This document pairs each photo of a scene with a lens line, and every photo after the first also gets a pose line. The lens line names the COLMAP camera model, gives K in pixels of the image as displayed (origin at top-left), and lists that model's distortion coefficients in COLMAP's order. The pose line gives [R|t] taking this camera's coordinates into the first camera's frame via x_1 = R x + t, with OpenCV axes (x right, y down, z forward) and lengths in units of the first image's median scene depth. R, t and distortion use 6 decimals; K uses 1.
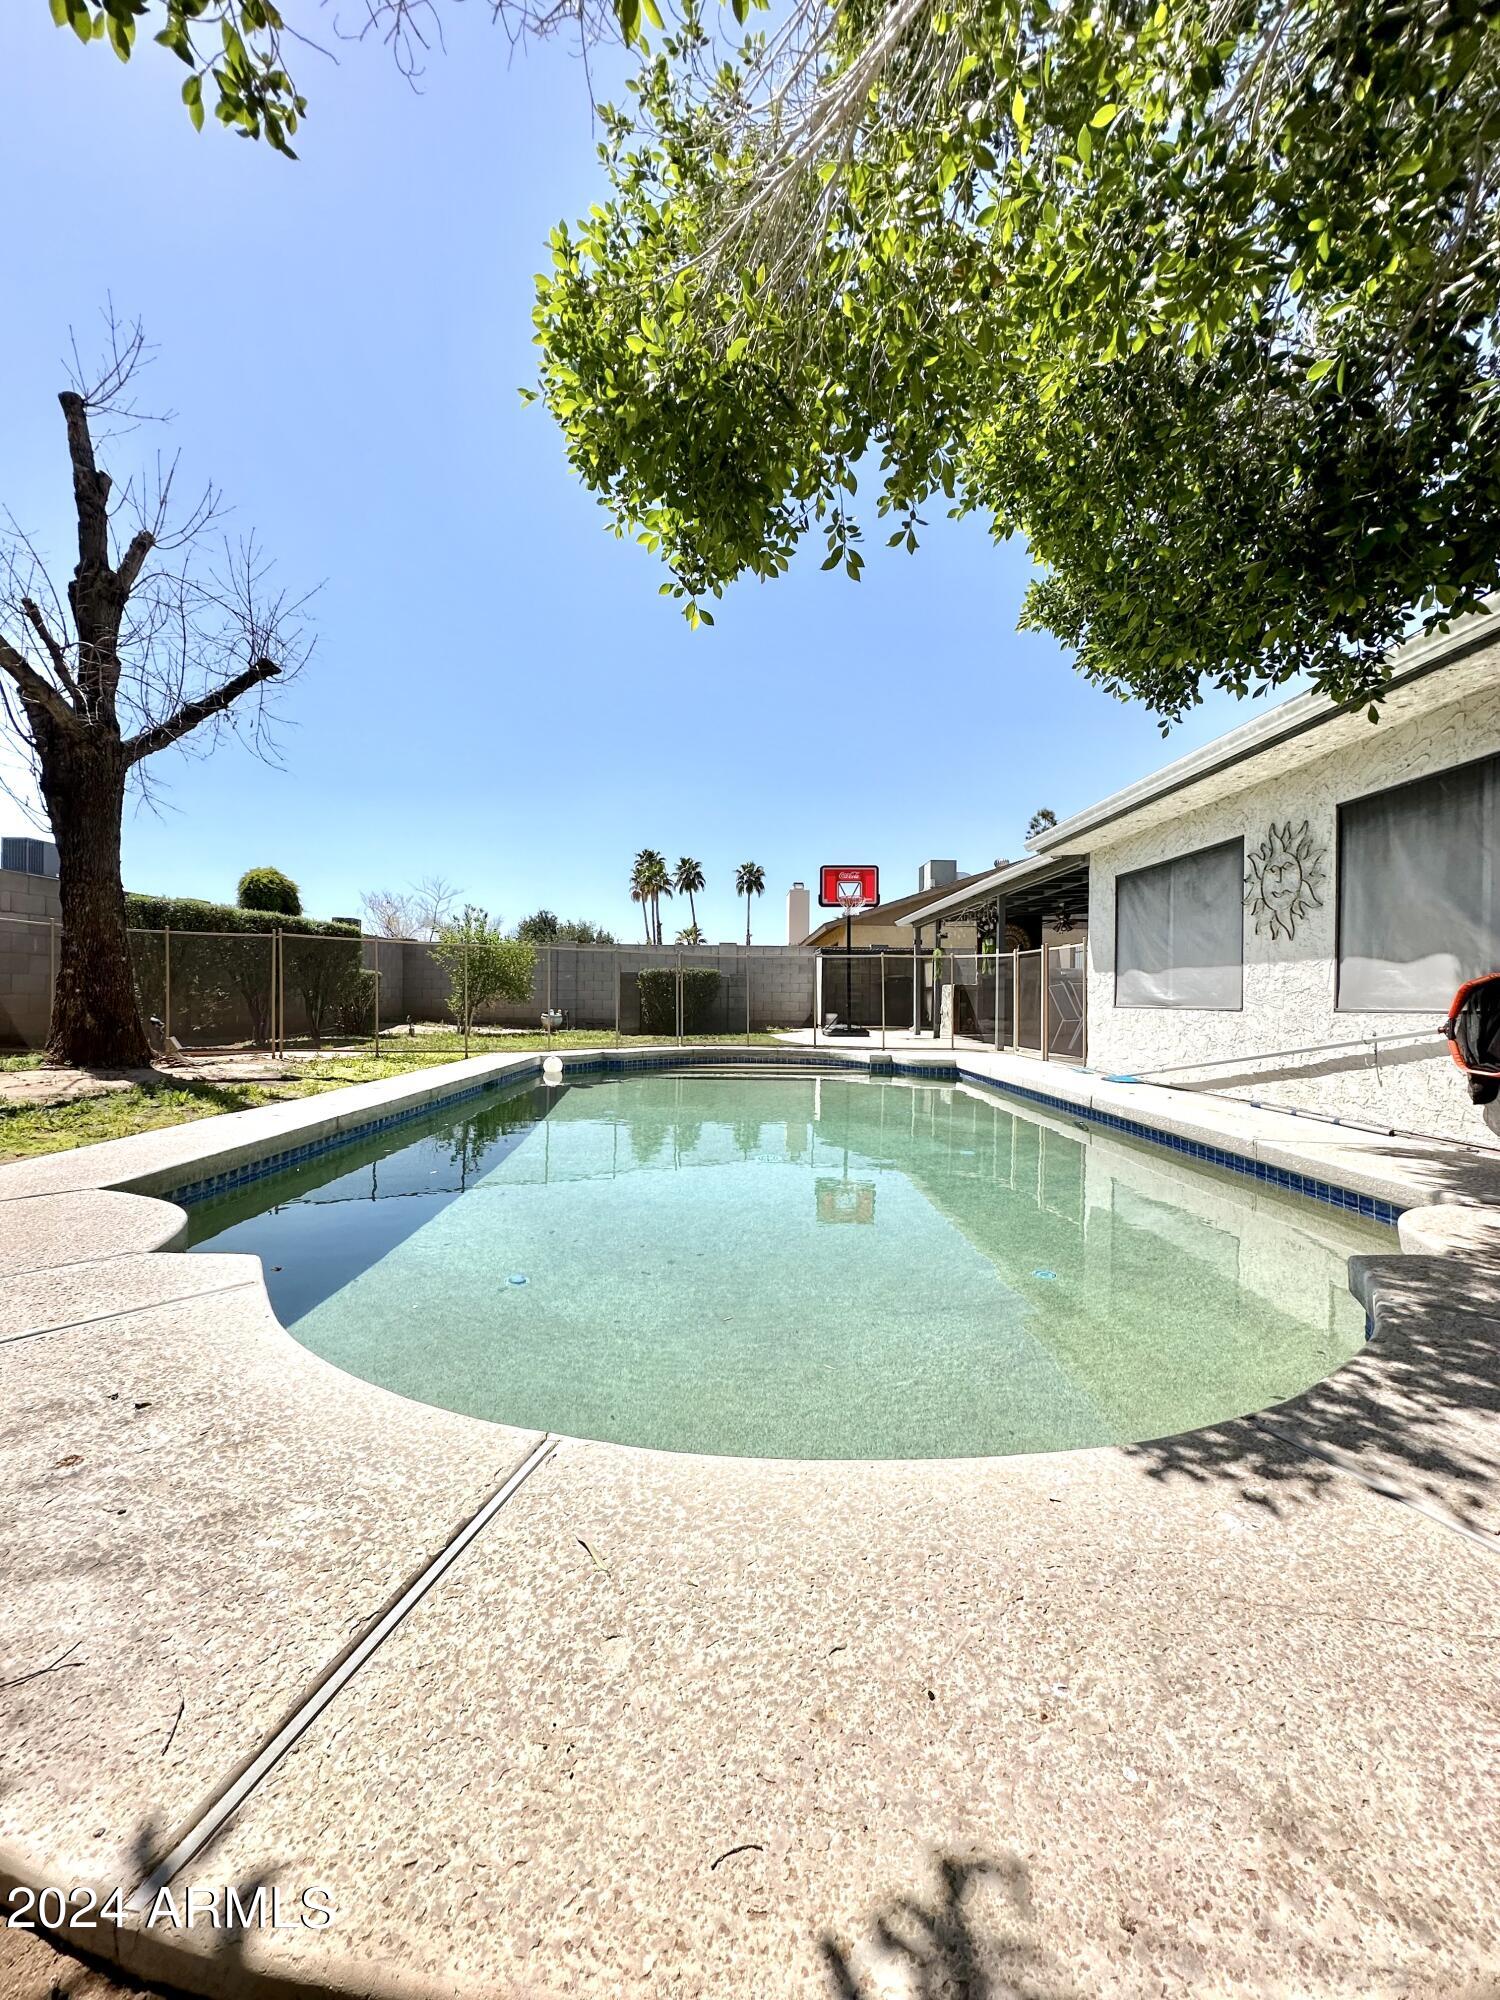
lens RADIAL K [[788.3, 0, 750.0], [0, 788.3, 1000.4], [0, 0, 1]] dist [-0.001681, -0.000399]
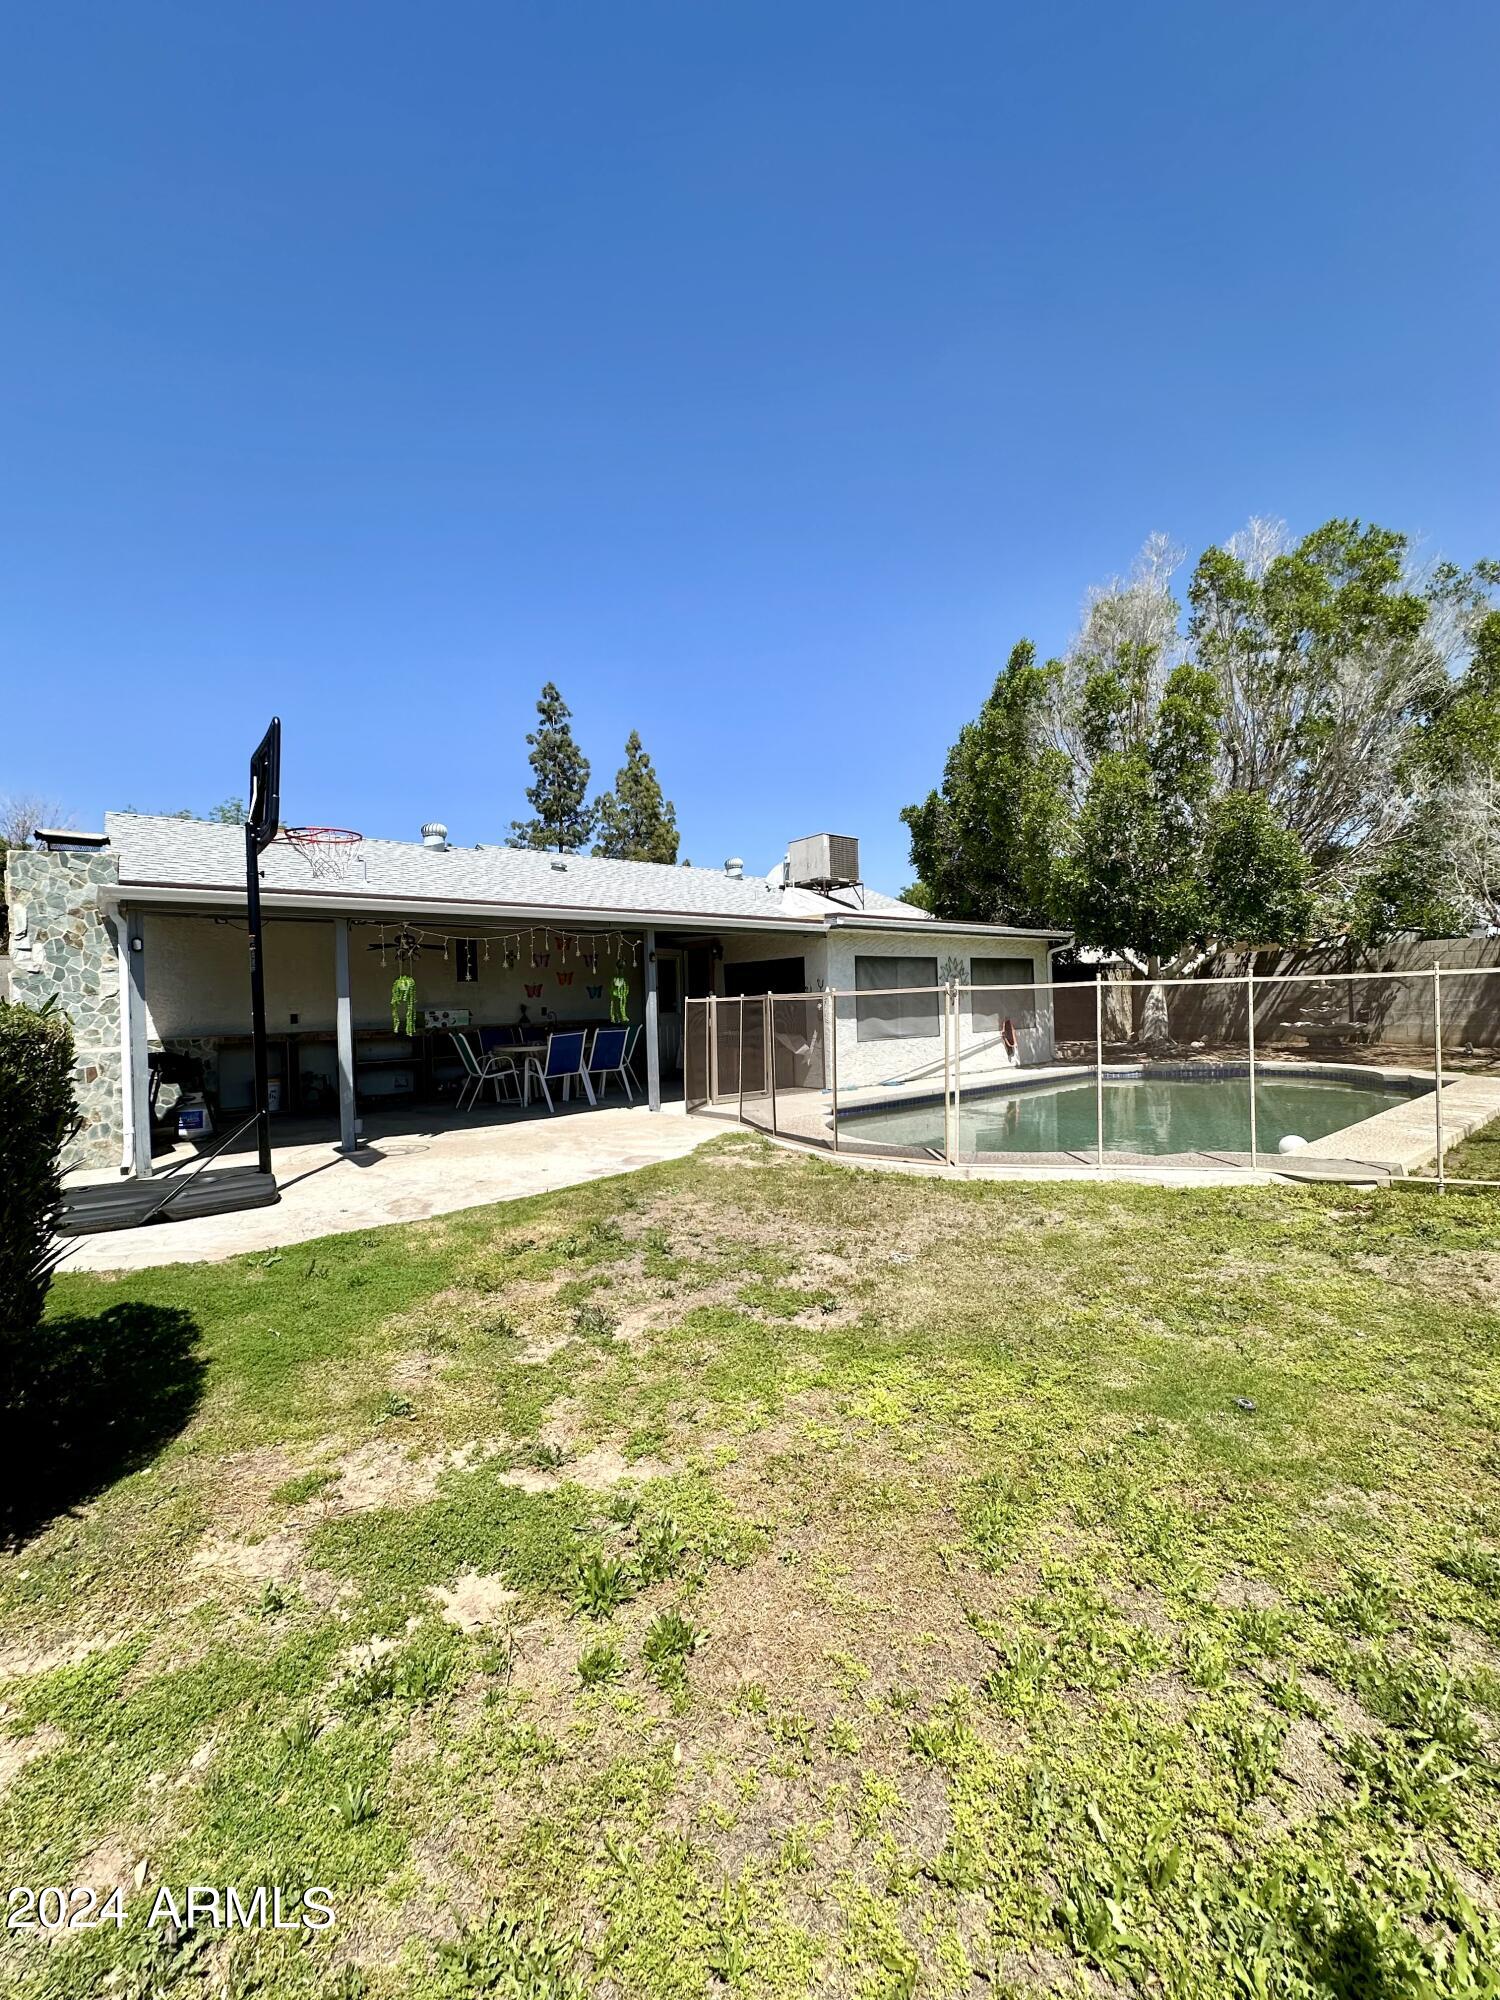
lens RADIAL K [[788.3, 0, 749.6], [0, 788.3, 996.6], [0, 0, 1]] dist [-0.001681, -0.000399]
pose [[-0.599206, -0.013451, 0.800482, -0.850774], [0.000952, 0.999846, 0.017514, -0.137599], [-0.800594, 0.011257, -0.599101, 2.773104]]
